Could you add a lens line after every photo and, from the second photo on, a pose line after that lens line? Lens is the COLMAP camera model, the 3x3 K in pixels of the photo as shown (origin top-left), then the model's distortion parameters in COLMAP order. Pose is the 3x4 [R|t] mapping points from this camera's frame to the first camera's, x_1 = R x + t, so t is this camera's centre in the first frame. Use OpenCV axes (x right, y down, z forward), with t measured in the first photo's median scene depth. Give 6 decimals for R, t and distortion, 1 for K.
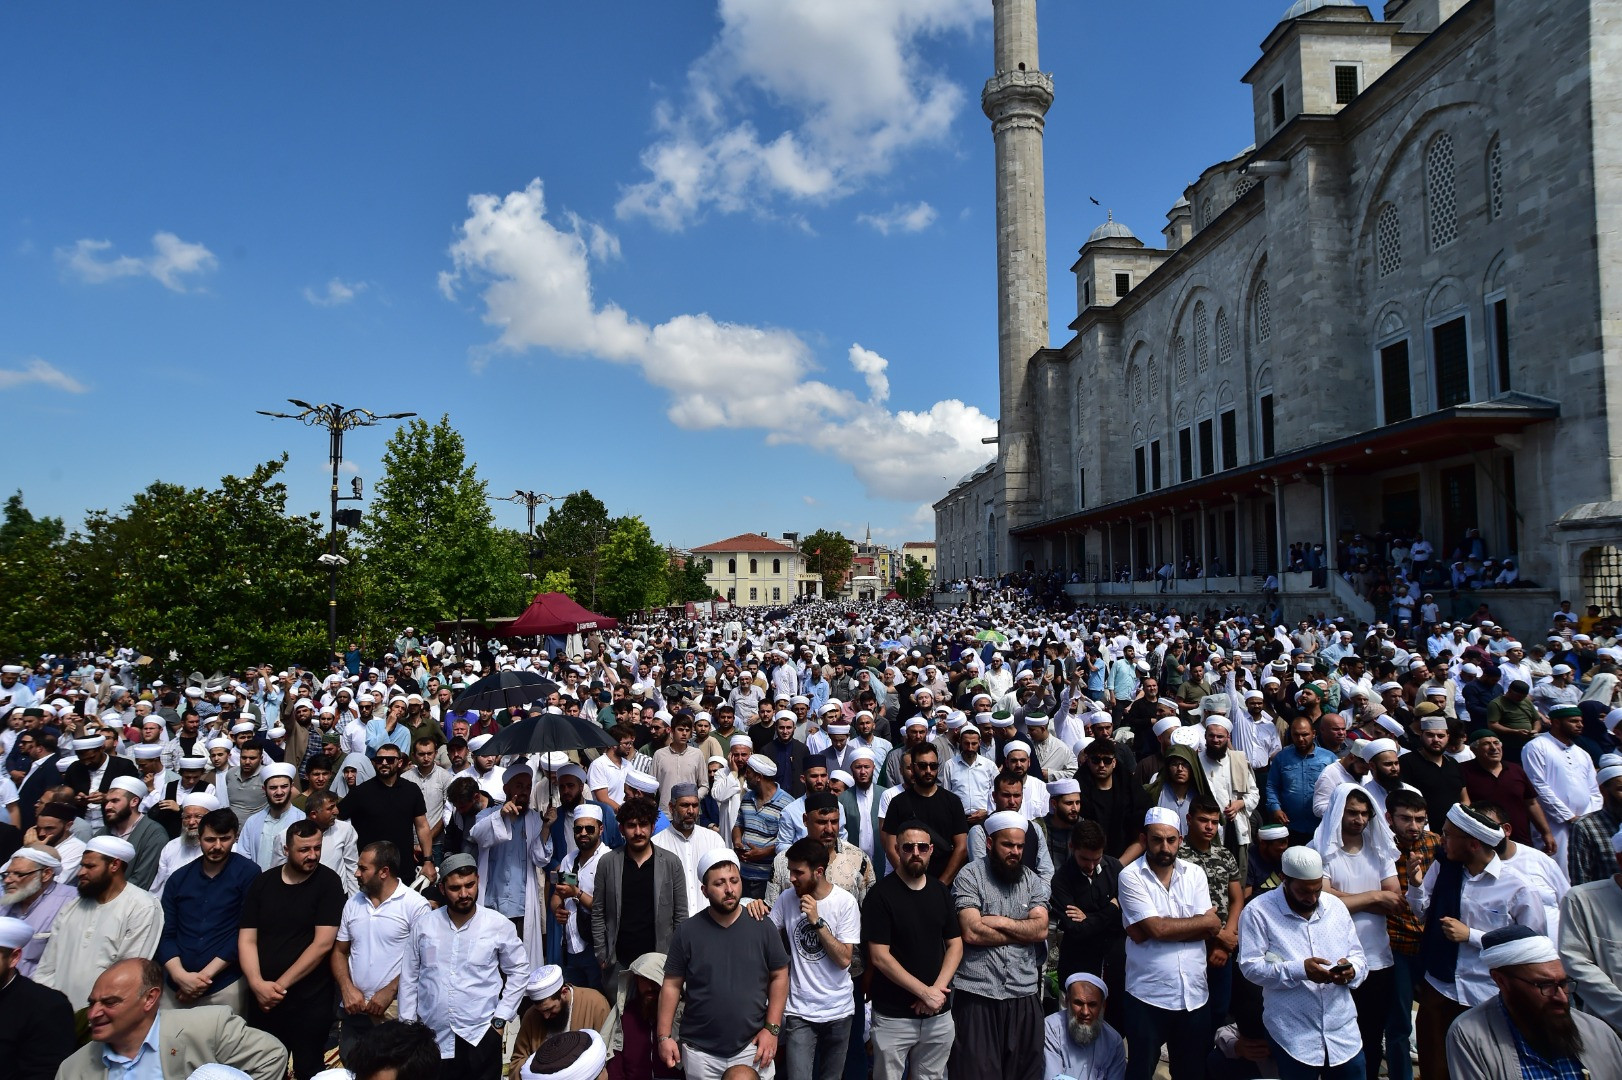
lens RADIAL K [[966.1, 0, 802.5], [0, 966.1, 537.4], [0, 0, 1]] dist [-0.084604, 0.073216]
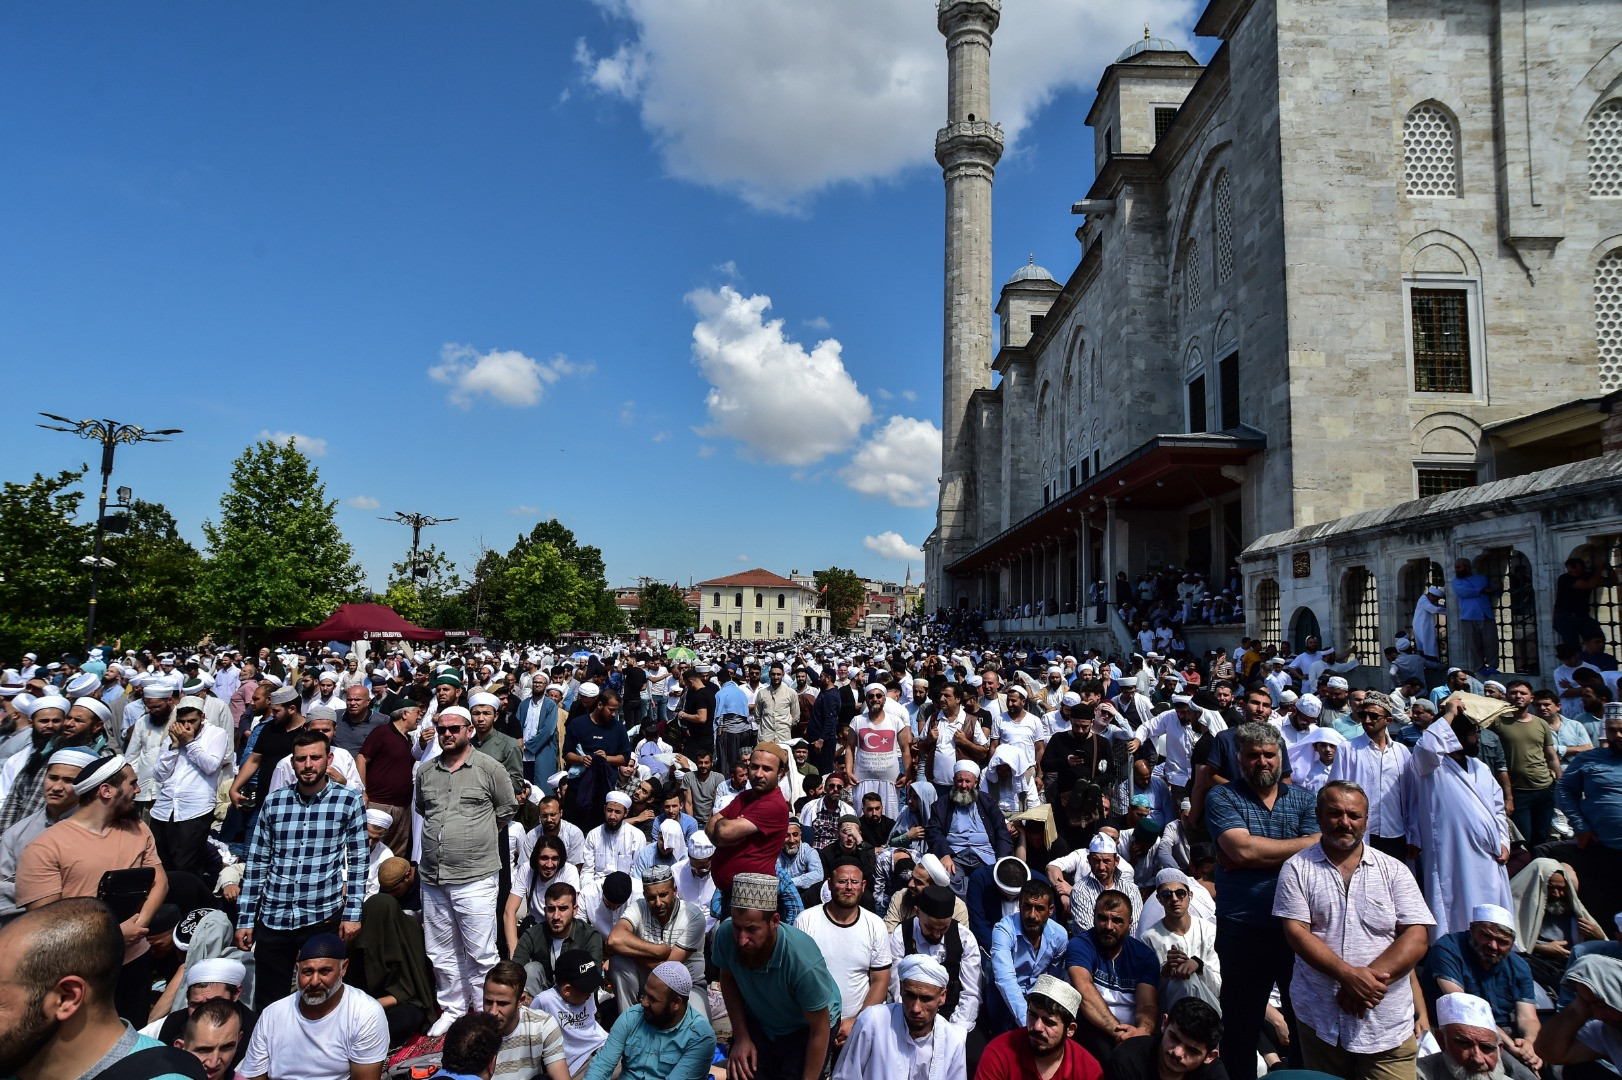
lens RADIAL K [[940.9, 0, 805.5], [0, 940.9, 538.6], [0, 0, 1]] dist [-0.085385, 0.071682]
pose [[0.997123, 0.023804, -0.071968, 0.251721], [-0.026766, 0.998822, -0.040474, 0.011524], [0.070920, 0.042284, 0.996585, 0.006195]]
